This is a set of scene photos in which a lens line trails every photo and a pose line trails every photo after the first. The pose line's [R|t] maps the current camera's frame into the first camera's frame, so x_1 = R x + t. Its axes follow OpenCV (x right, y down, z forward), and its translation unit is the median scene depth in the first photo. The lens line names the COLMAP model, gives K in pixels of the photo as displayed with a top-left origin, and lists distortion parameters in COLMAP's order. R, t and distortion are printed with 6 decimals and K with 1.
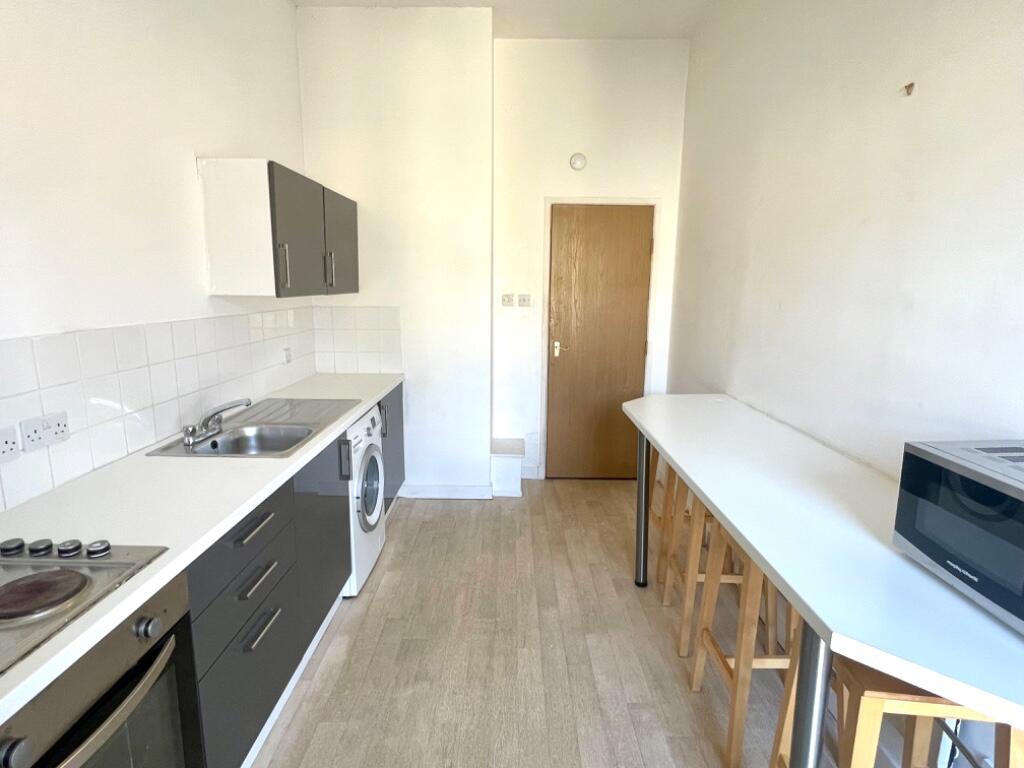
lens RADIAL K [[539.7, 0, 508.9], [0, 539.7, 380.7], [0, 0, 1]] dist [-0.001215, -0.000083]
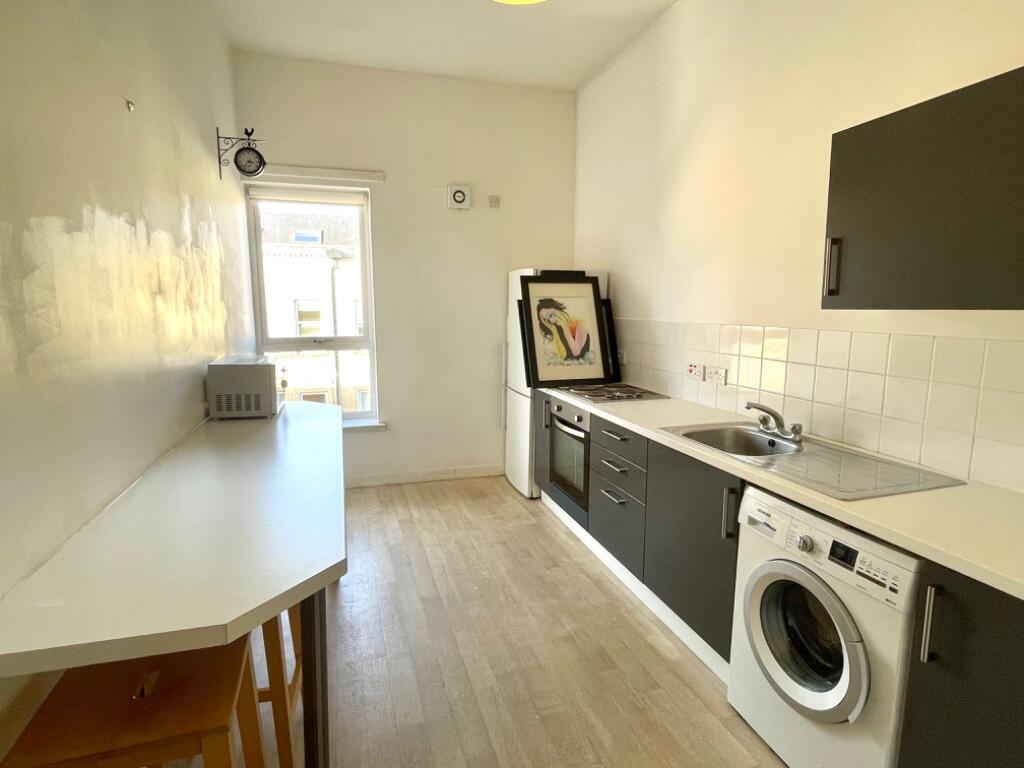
lens RADIAL K [[539.7, 0, 509.0], [0, 539.7, 382.3], [0, 0, 1]] dist [-0.001215, -0.000083]
pose [[-0.954156, 0.040881, -0.296506, 0.259175], [-0.051774, 0.953153, 0.298025, -0.284220], [0.294799, 0.299714, -0.907340, 1.748810]]
